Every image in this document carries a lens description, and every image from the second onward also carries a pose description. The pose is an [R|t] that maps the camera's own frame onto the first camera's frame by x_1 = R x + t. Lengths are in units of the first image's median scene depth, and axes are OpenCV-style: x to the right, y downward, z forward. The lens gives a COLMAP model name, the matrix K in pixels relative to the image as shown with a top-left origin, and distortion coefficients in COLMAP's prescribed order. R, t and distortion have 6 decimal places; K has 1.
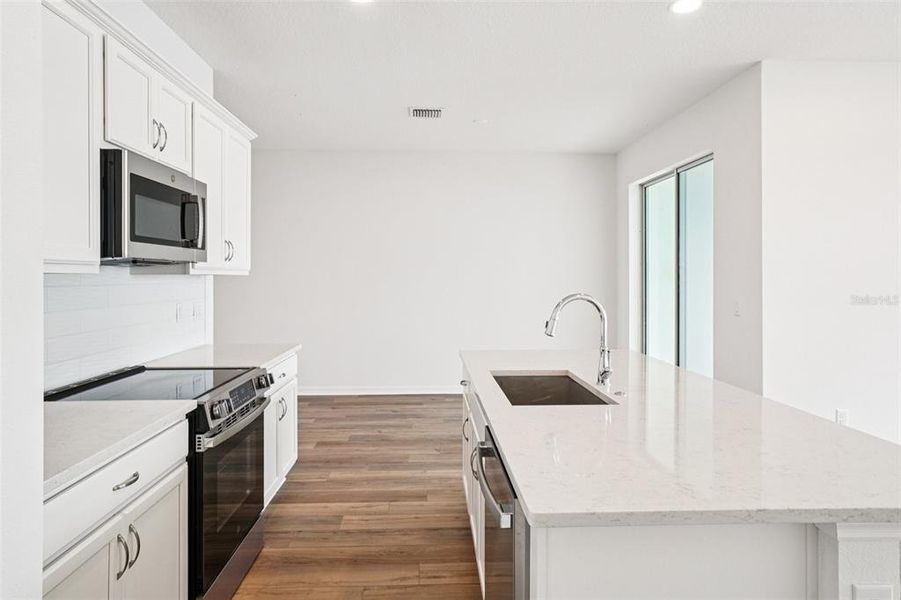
lens RADIAL K [[549.9, 0, 452.3], [0, 549.9, 278.1], [0, 0, 1]] dist [-0.000232, 0.001211]
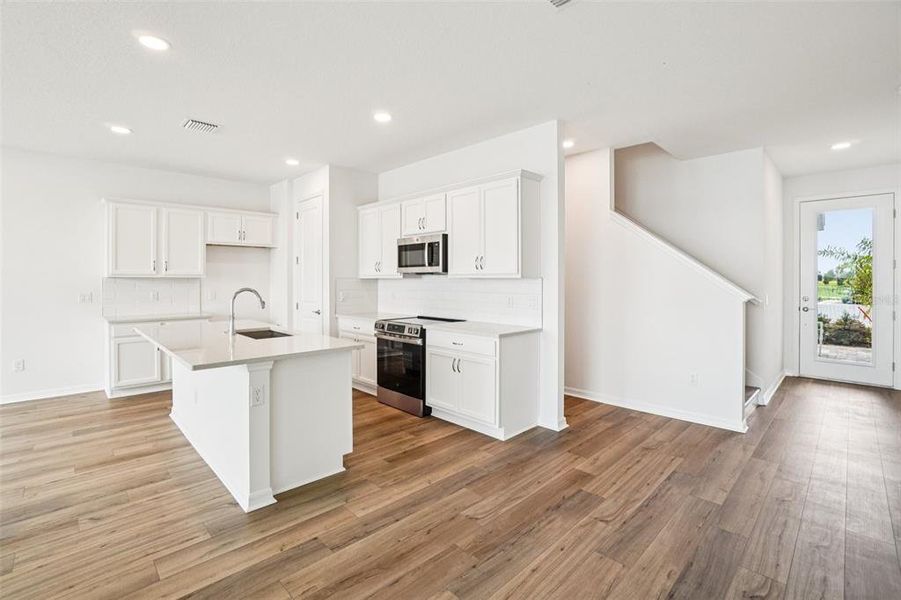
lens RADIAL K [[410.0, 0, 442.8], [0, 410.0, 281.2], [0, 0, 1]] dist [-0.056110, 0.020583]
pose [[-0.752166, 0.002028, -0.658970, 0.524779], [-0.002701, 0.999977, 0.006160, -0.004212], [0.658968, 0.006414, -0.752144, 2.044792]]
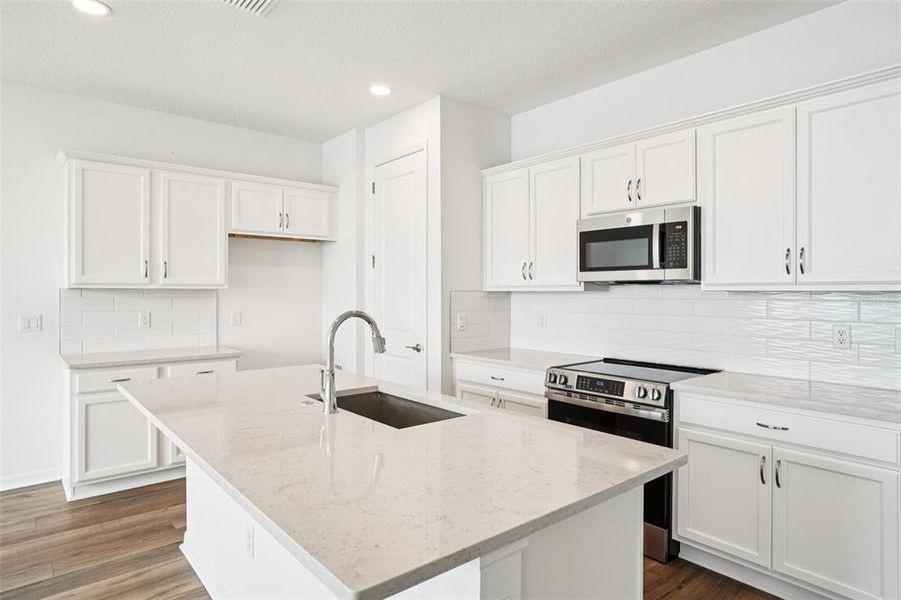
lens RADIAL K [[524.3, 0, 448.9], [0, 524.3, 293.9], [0, 0, 1]] dist [-0.026920, 0.025811]
pose [[-0.795118, 0.000434, -0.606454, 0.514265], [-0.004103, 0.999973, 0.006095, -0.004937], [0.606441, 0.007335, -0.795095, 1.446500]]
